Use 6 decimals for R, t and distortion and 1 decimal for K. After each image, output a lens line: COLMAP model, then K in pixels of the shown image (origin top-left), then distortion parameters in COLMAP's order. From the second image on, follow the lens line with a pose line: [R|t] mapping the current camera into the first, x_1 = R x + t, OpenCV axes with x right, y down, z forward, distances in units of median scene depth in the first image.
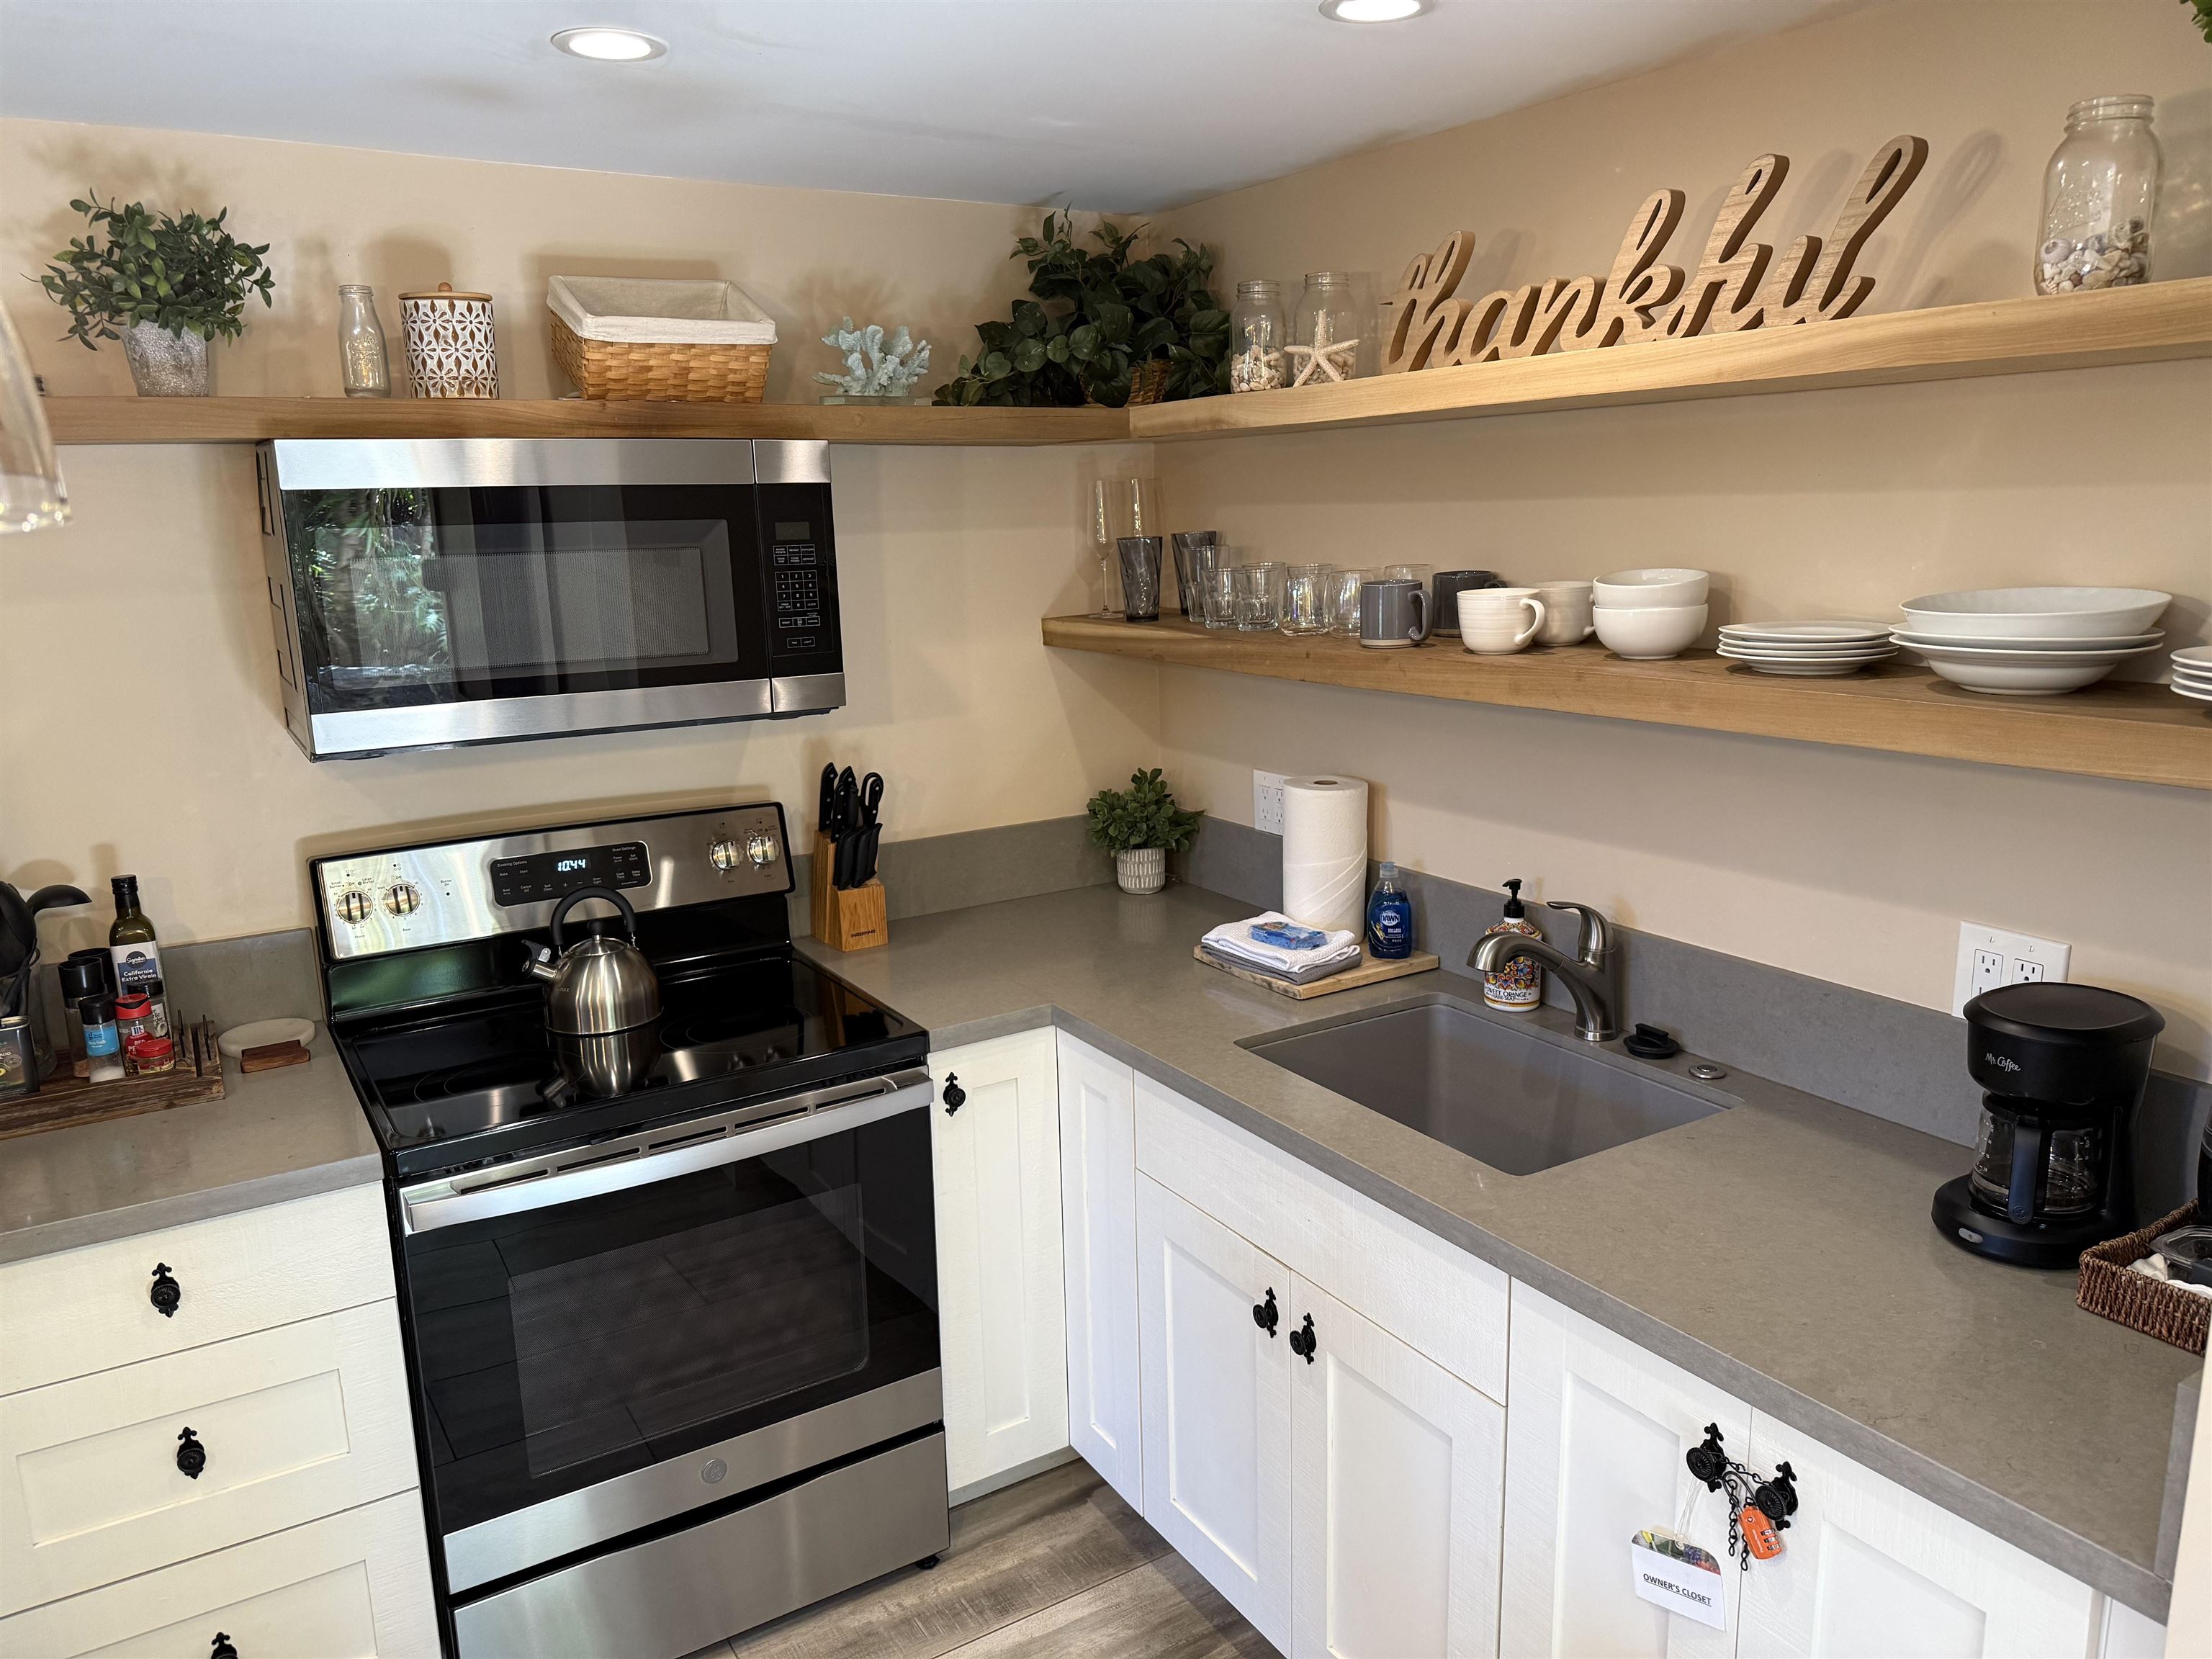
lens RADIAL K [[1581.3, 0, 1106.0], [0, 1581.3, 829.5], [0, 0, 1]] dist [0.007312, 0.000357]
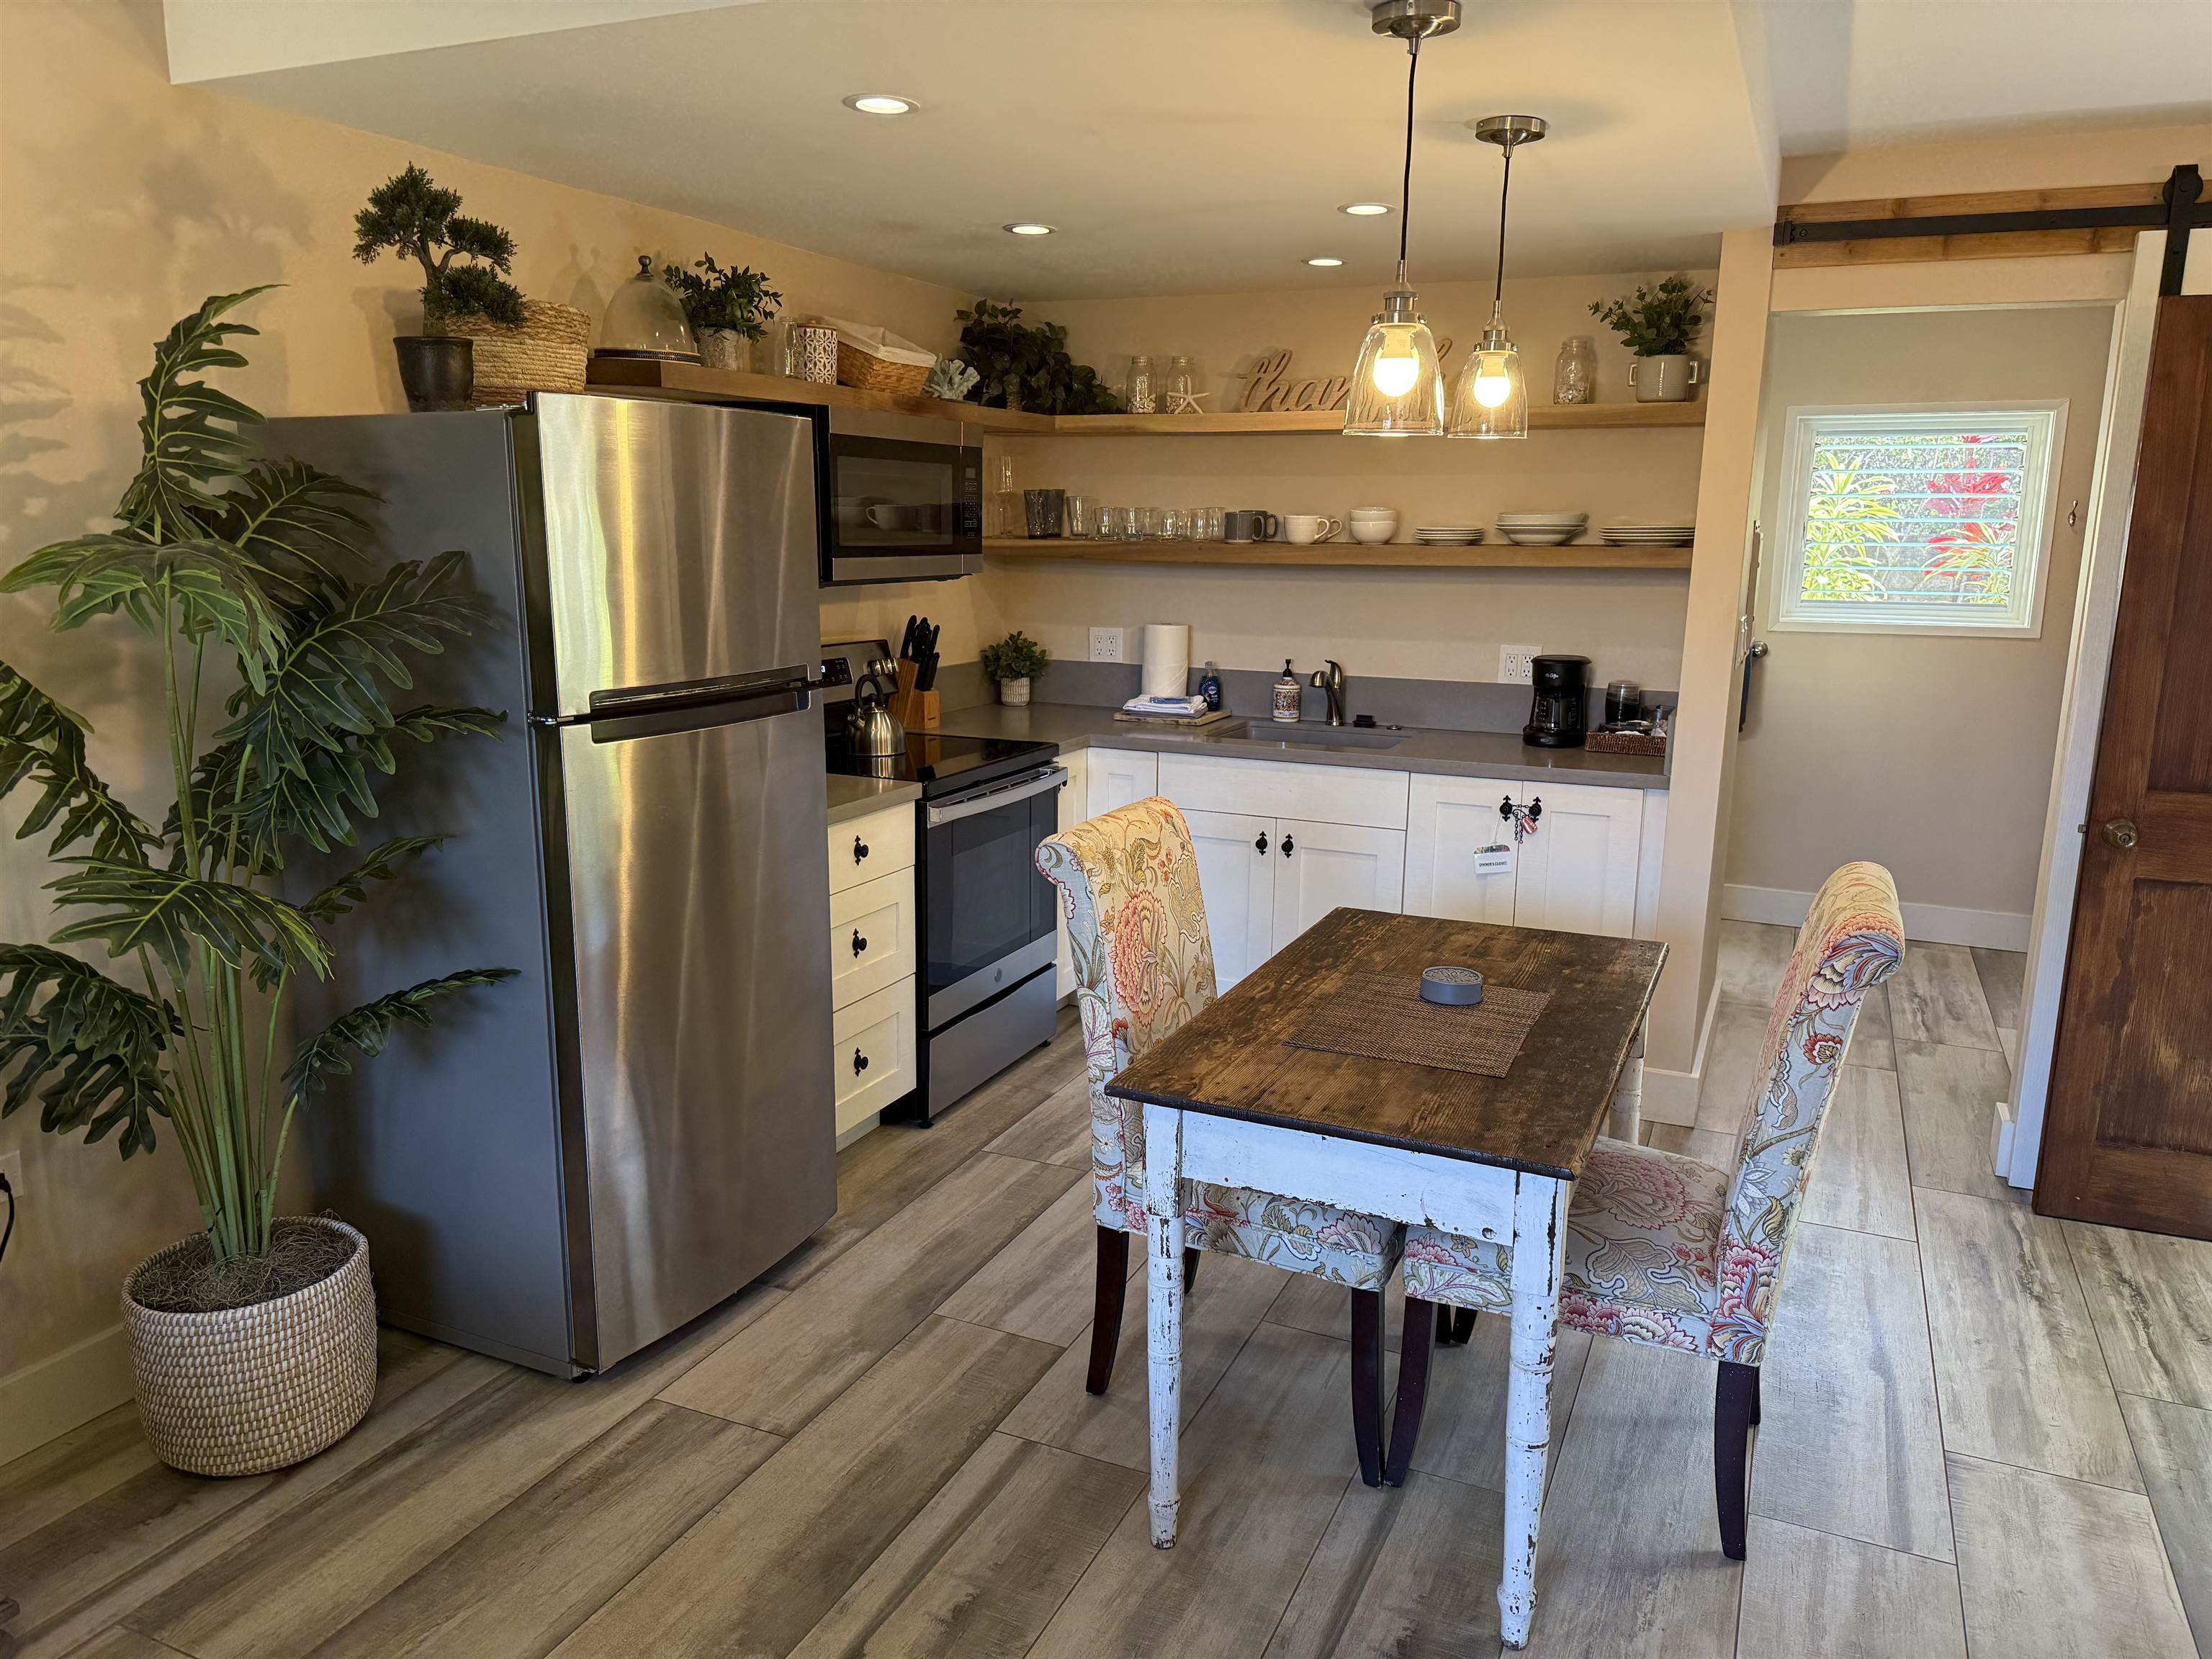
lens RADIAL K [[1550.3, 0, 1103.5], [0, 1550.3, 835.2], [0, 0, 1]] dist [0.133912, -0.176504]
pose [[0.828594, -0.077120, 0.554513, -1.200539], [0.082352, 0.996482, 0.015531, 0.231259], [-0.553761, 0.032796, 0.832030, -0.628469]]
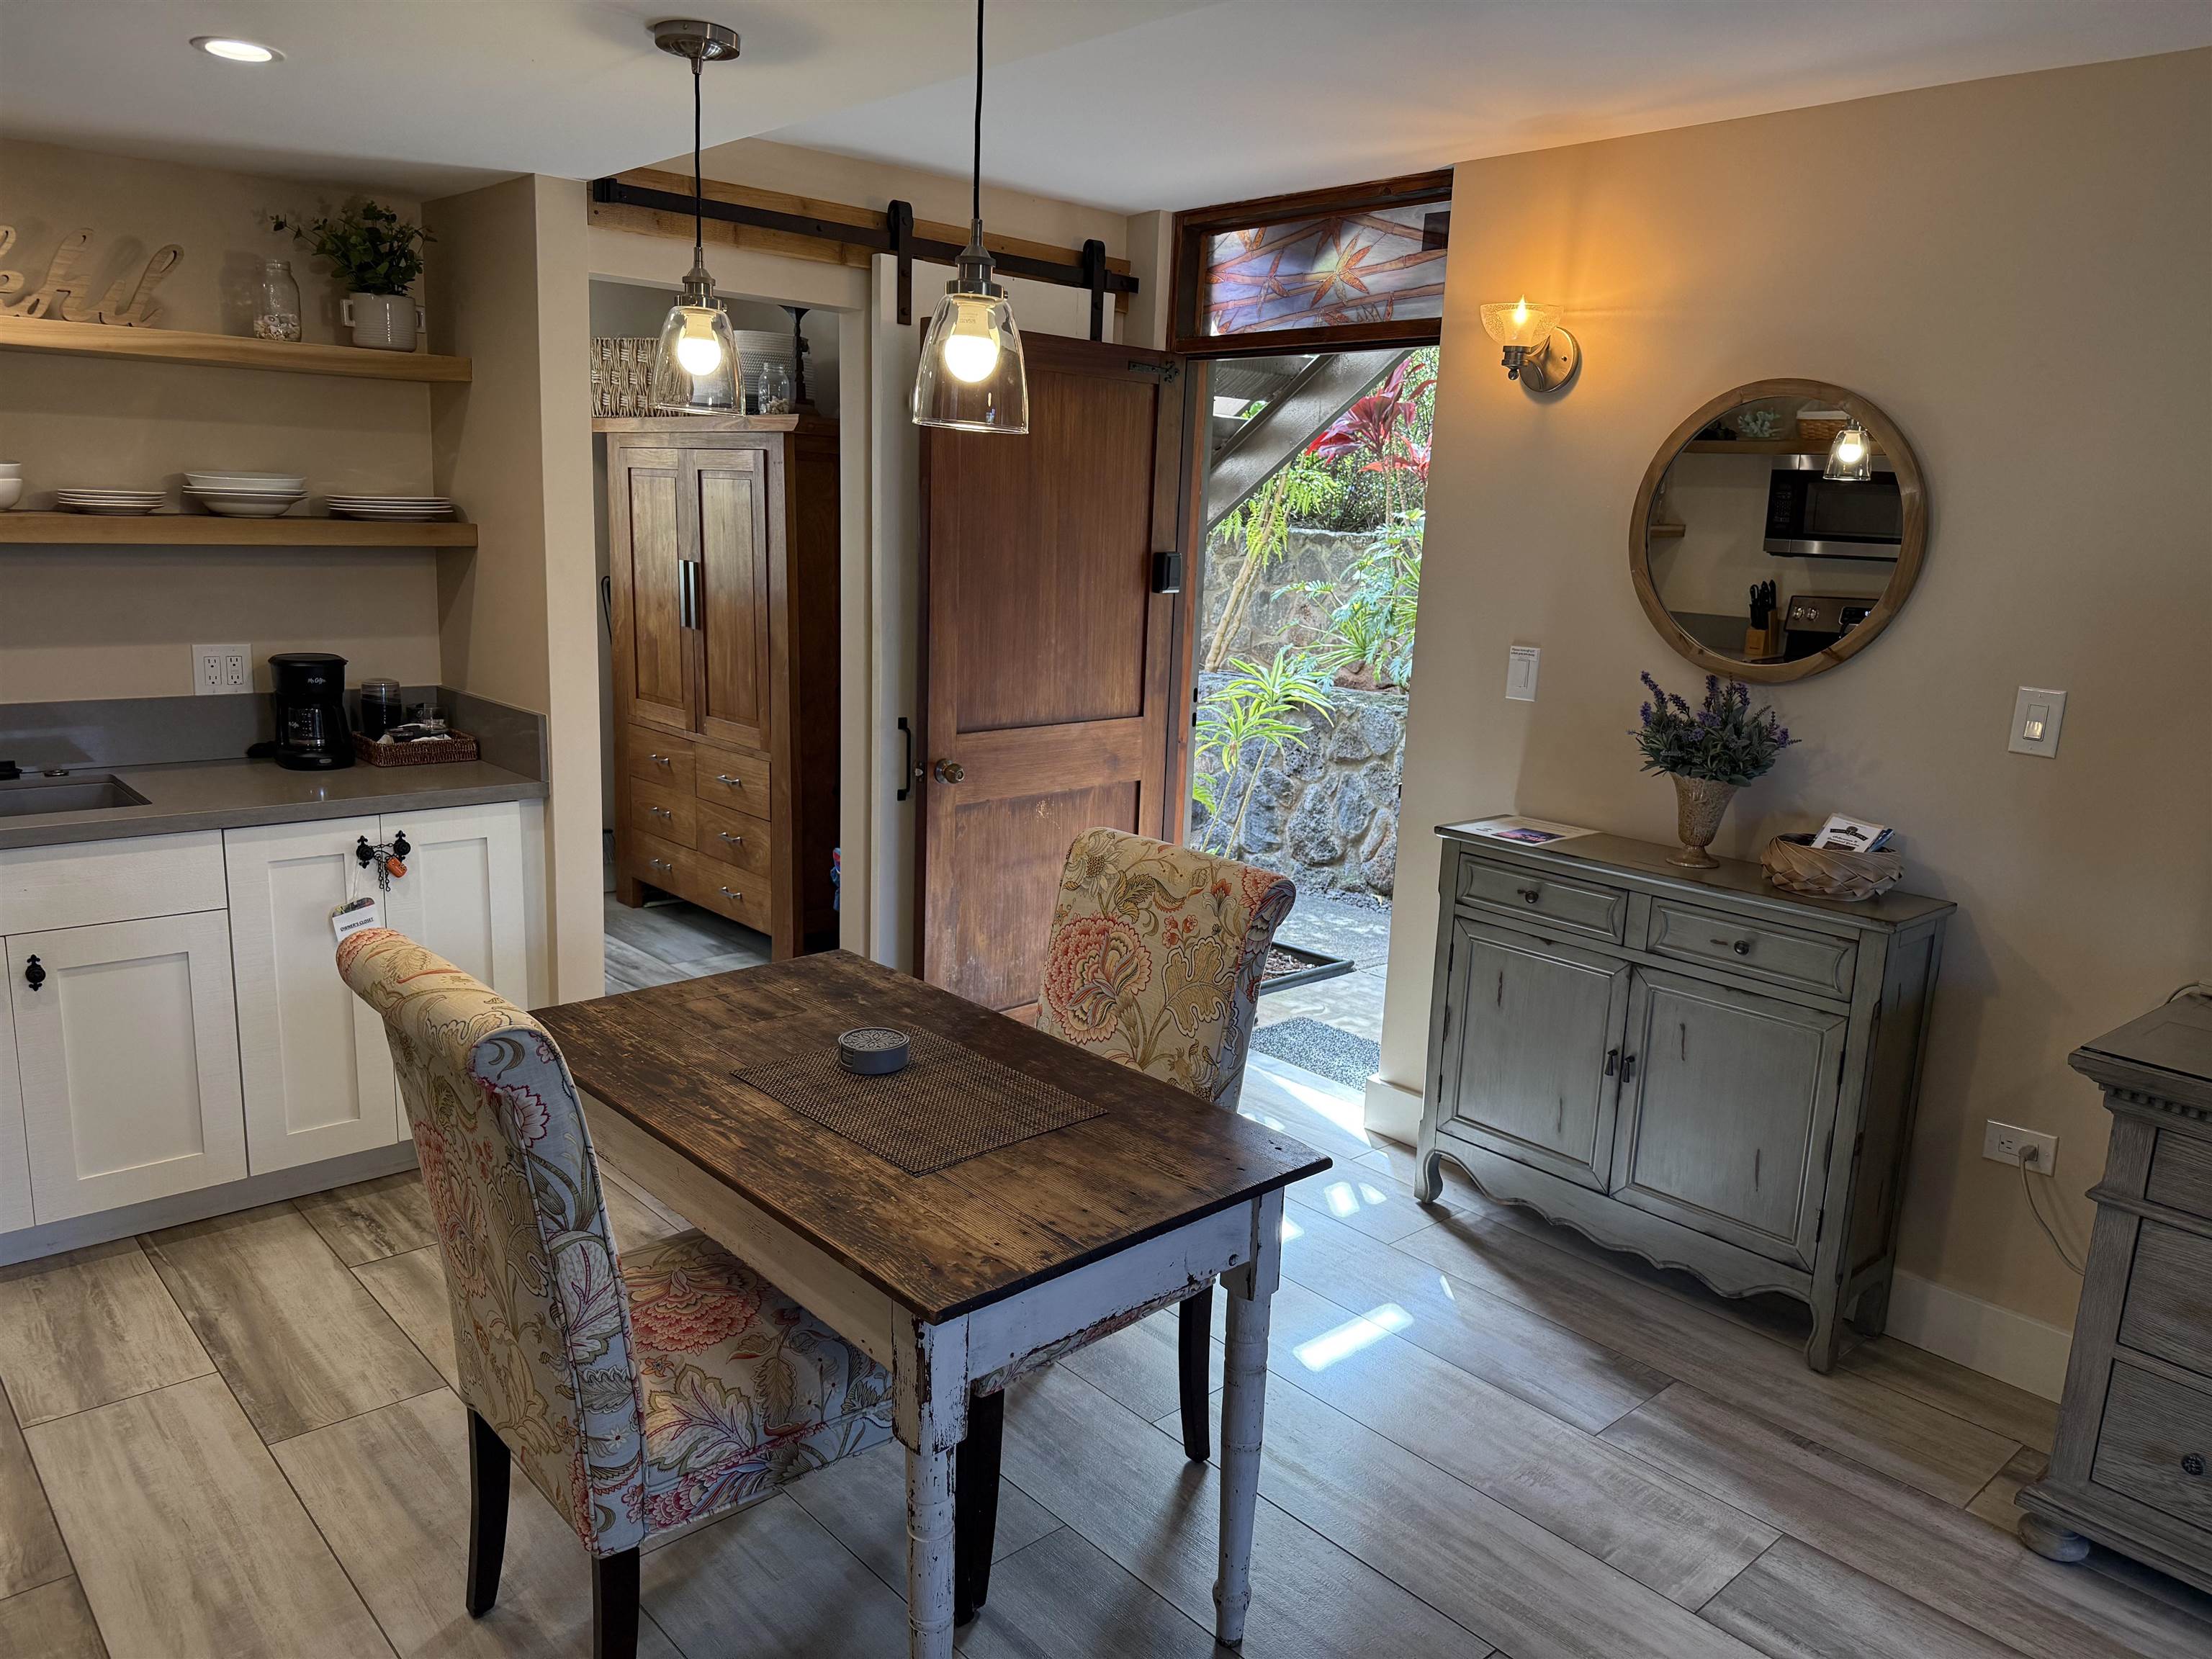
lens RADIAL K [[1550.3, 0, 1103.5], [0, 1550.3, 835.2], [0, 0, 1]] dist [0.133912, -0.176504]
pose [[-0.179205, -0.184435, 0.966369, -1.337491], [0.171856, 0.961299, 0.215336, 0.047359], [-0.968685, 0.204666, -0.140573, 0.198229]]
